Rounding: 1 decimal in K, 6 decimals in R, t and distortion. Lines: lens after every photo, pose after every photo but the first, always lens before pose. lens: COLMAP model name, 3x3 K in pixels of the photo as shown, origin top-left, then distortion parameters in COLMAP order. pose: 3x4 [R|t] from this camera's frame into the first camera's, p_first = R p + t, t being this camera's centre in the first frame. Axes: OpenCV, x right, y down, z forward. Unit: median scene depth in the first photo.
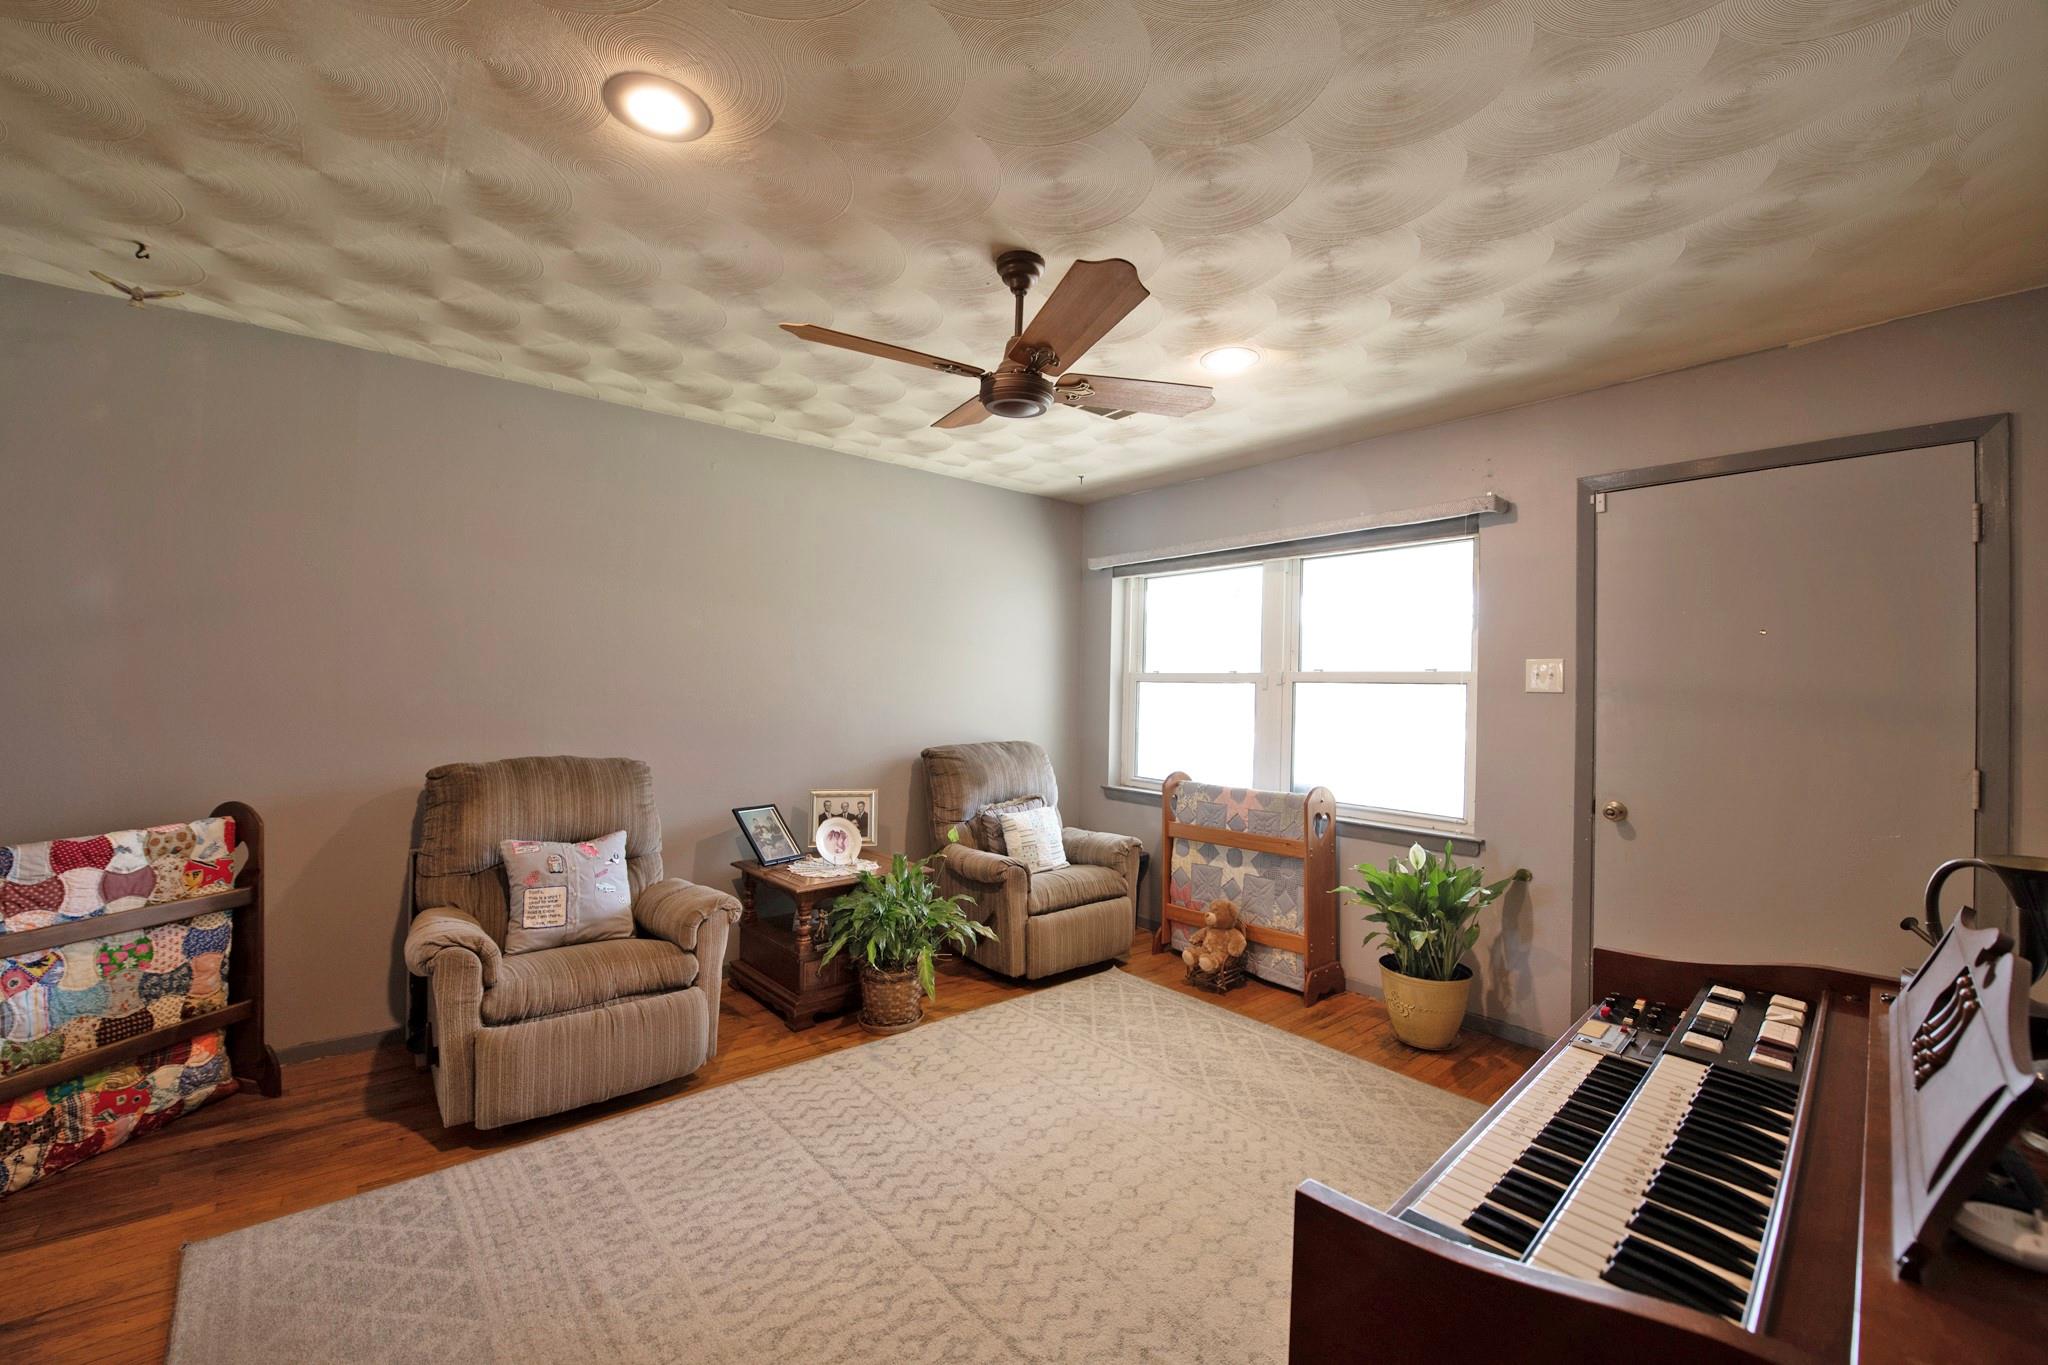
lens RADIAL K [[829.0, 0, 1021.6], [0, 829.0, 681.4], [0, 0, 1]] dist [-0.009293, -0.000389]
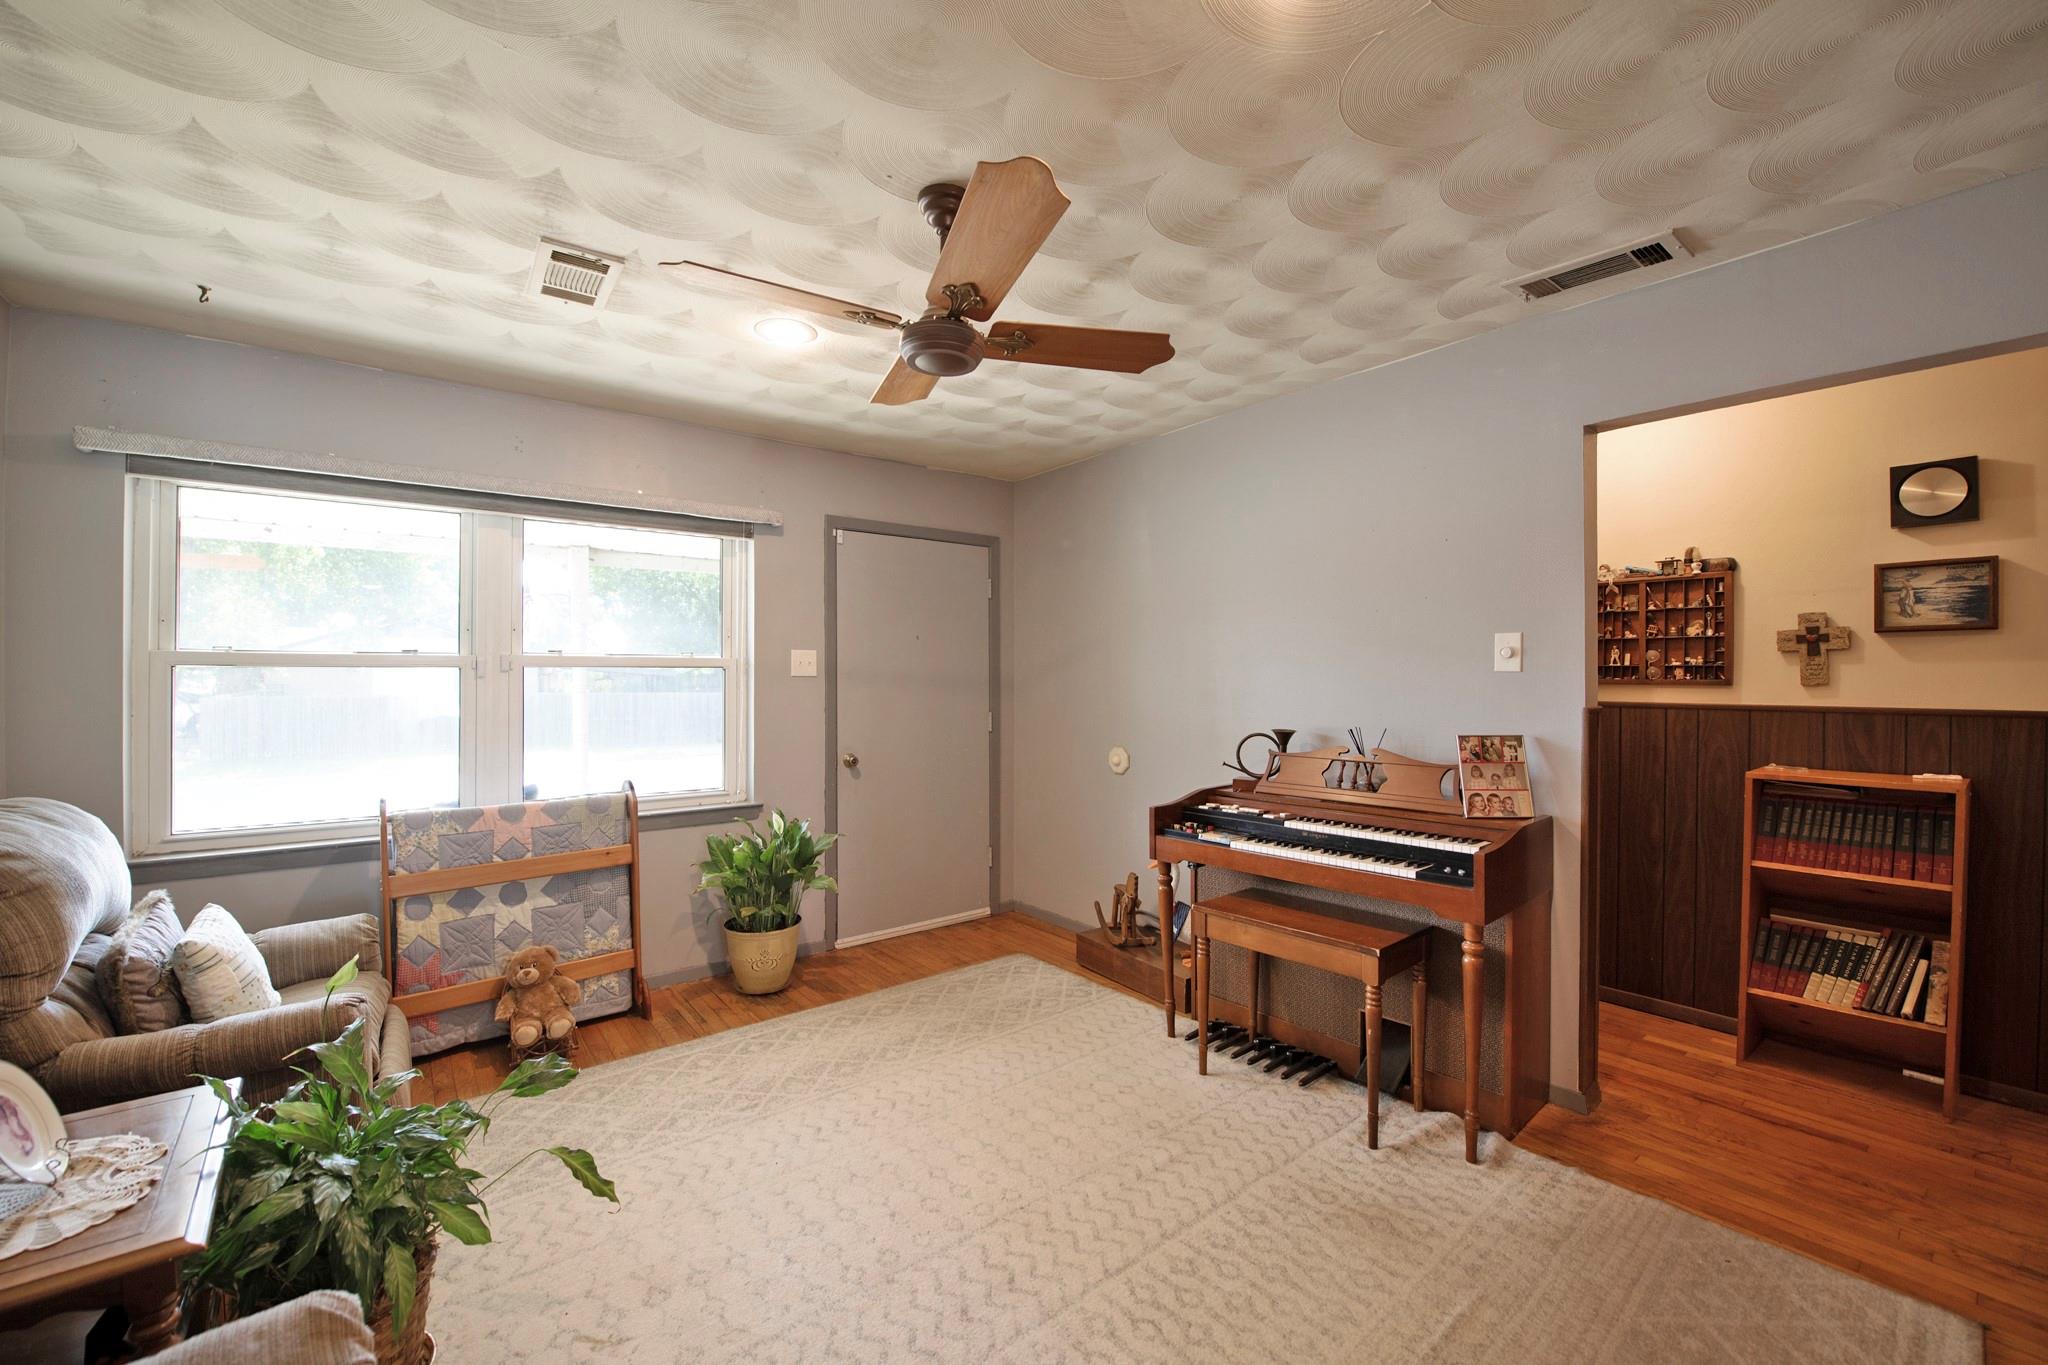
lens RADIAL K [[829.0, 0, 1021.6], [0, 829.0, 681.4], [0, 0, 1]] dist [-0.009293, -0.000389]
pose [[0.026652, -0.021613, 0.999411, -0.650234], [-0.006976, 0.999738, 0.021807, -0.009590], [-0.999620, -0.007553, 0.026494, 0.651867]]
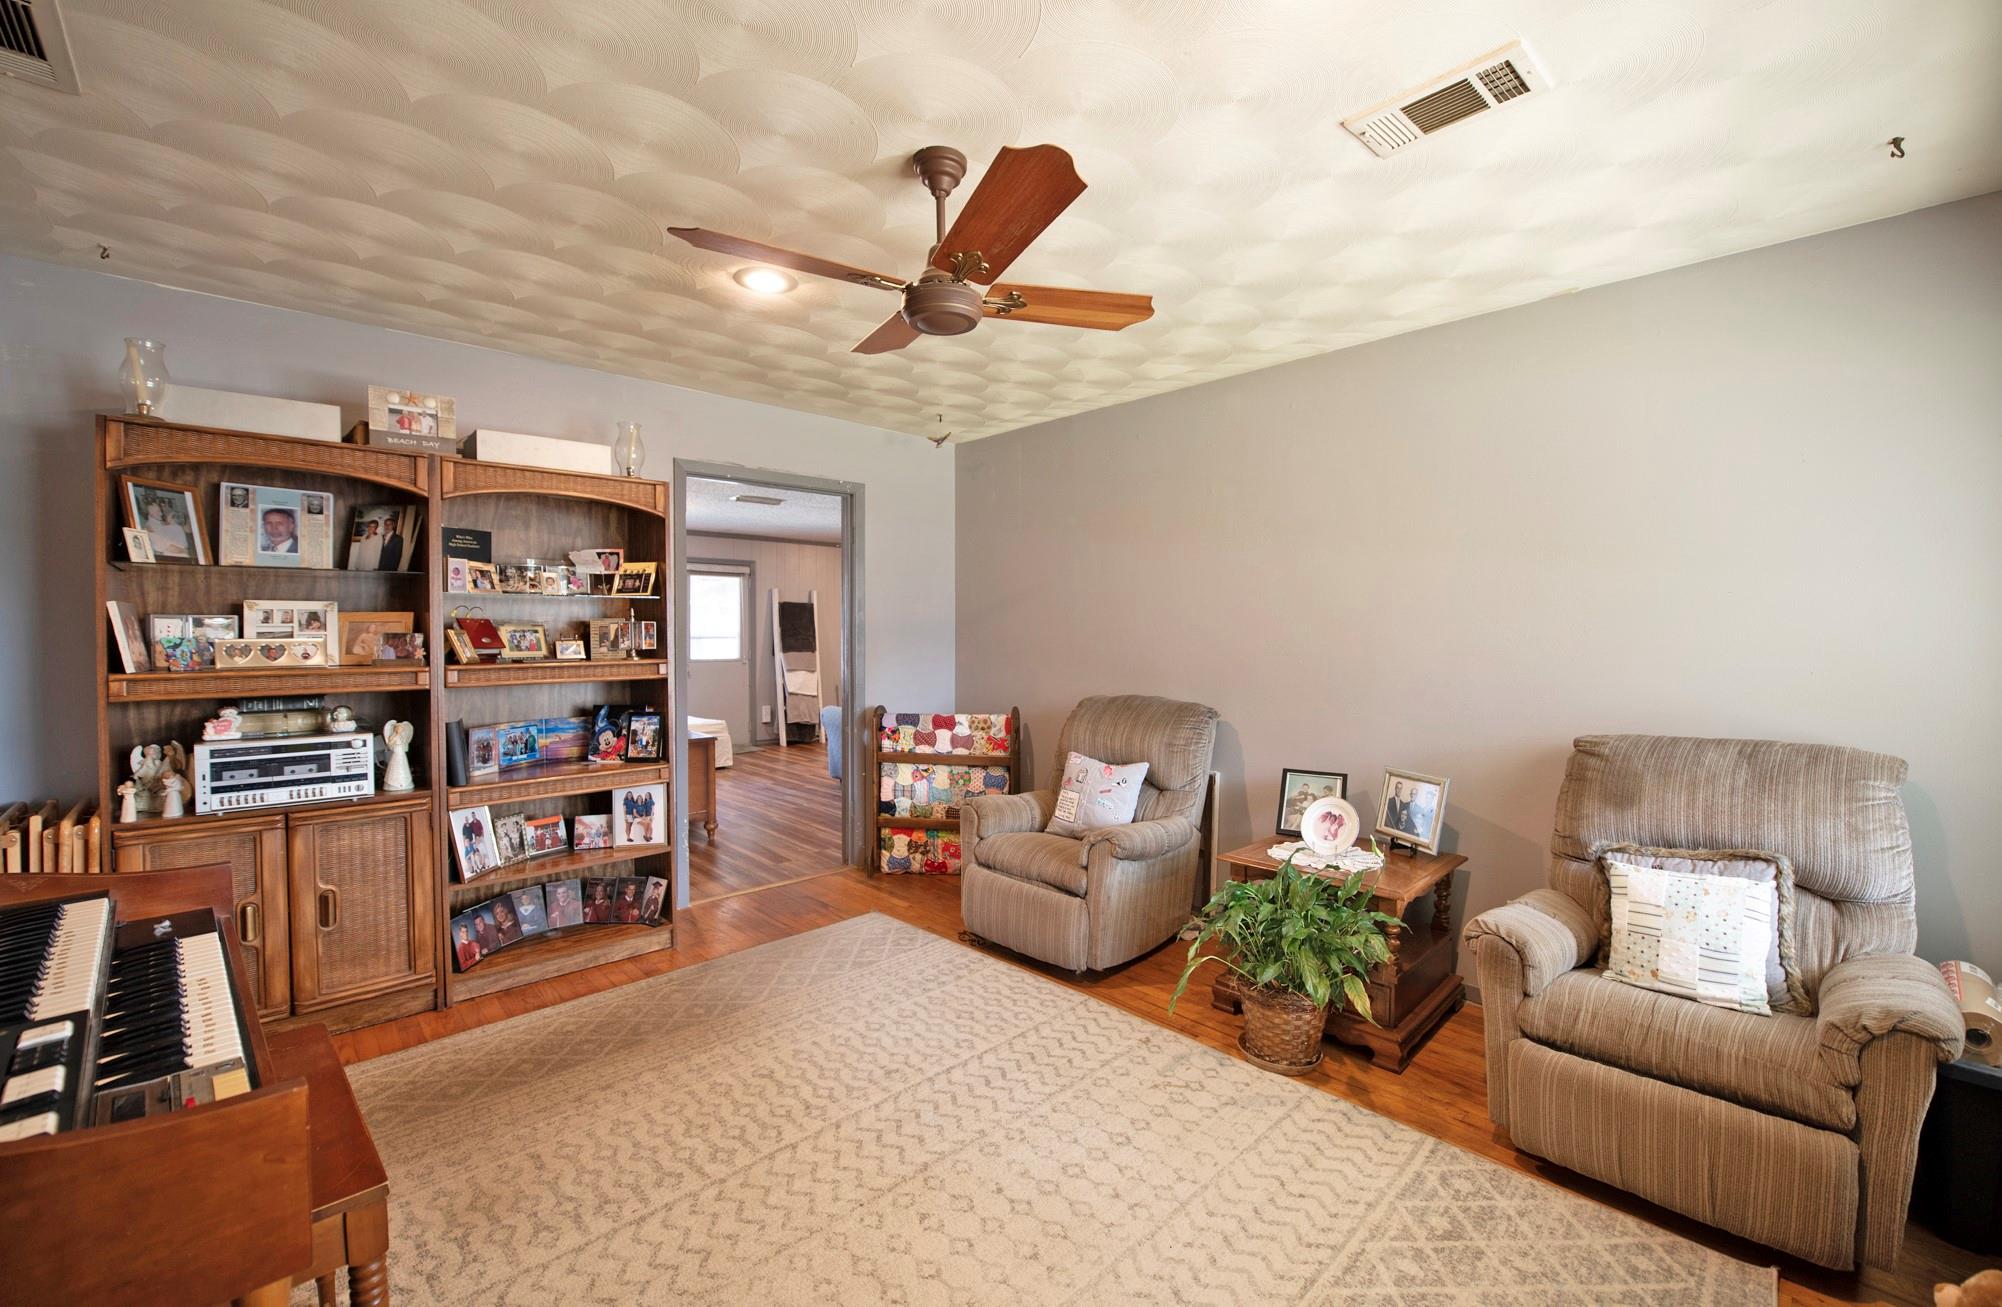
lens RADIAL K [[822.3, 0, 1001.0], [0, 822.3, 653.5], [0, 0, 1]] dist [-0.003447, -0.000595]
pose [[0.075183, 0.006221, -0.997150, 0.667223], [0.001846, 0.999978, 0.006378, 0.020931], [0.997168, -0.002320, 0.075170, 0.738496]]
